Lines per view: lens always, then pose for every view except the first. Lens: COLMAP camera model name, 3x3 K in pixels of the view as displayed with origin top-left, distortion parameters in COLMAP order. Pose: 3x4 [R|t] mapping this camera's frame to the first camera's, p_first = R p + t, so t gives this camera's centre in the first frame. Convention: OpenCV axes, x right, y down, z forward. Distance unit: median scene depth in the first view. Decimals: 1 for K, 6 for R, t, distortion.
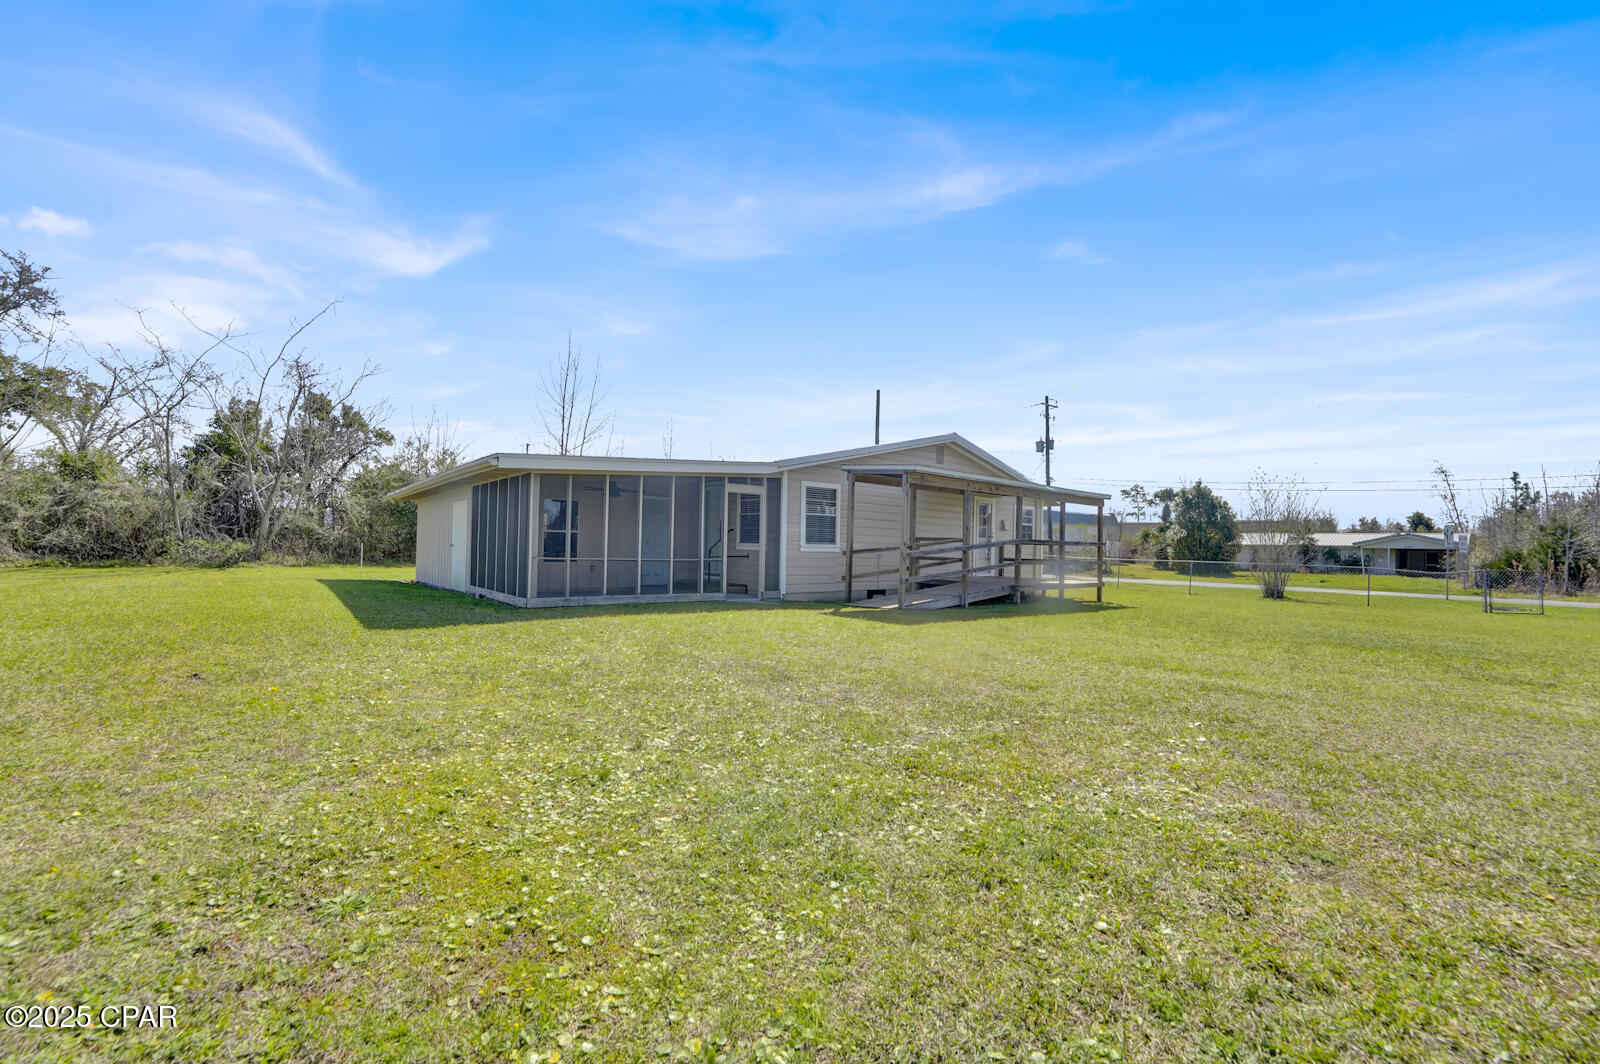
lens RADIAL K [[654.2, 0, 781.8], [0, 654.2, 542.4], [0, 0, 1]] dist [-0.037932, 0.006572]
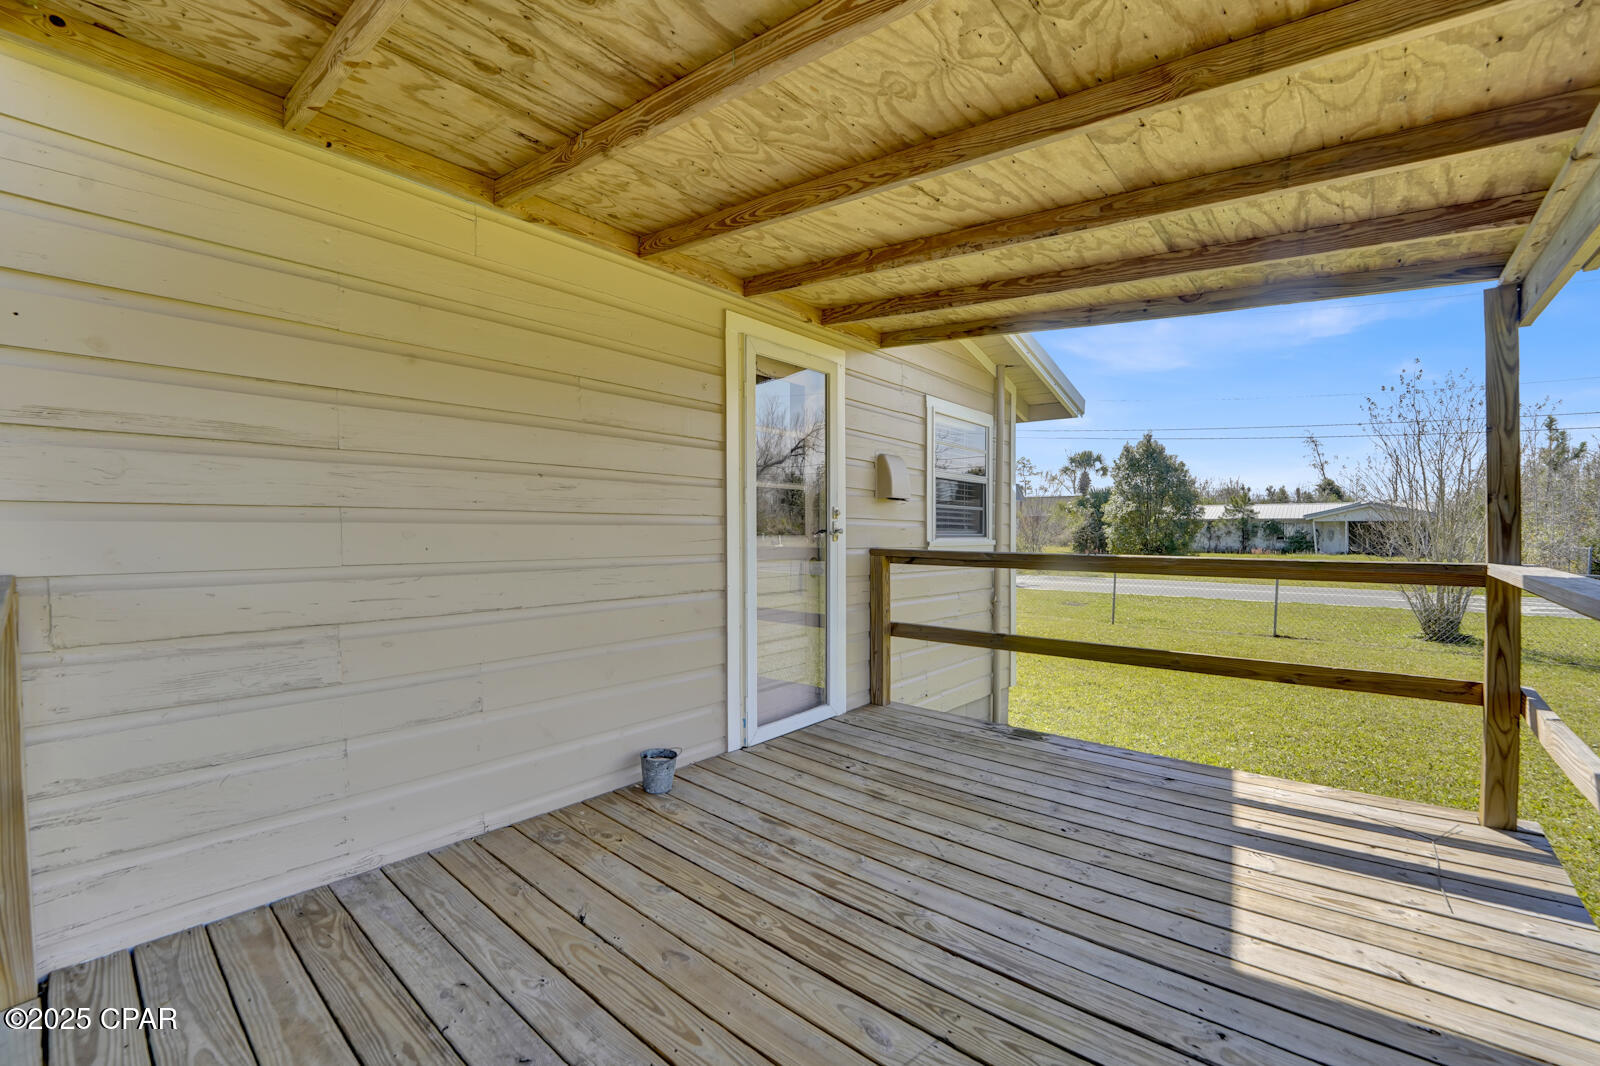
lens RADIAL K [[654.2, 0, 781.8], [0, 654.2, 543.4], [0, 0, 1]] dist [-0.037932, 0.006572]
pose [[0.986264, -0.028539, 0.162690, 0.116859], [0.023775, 0.999232, 0.031157, -0.005109], [-0.163455, -0.026861, 0.986185, 0.341442]]
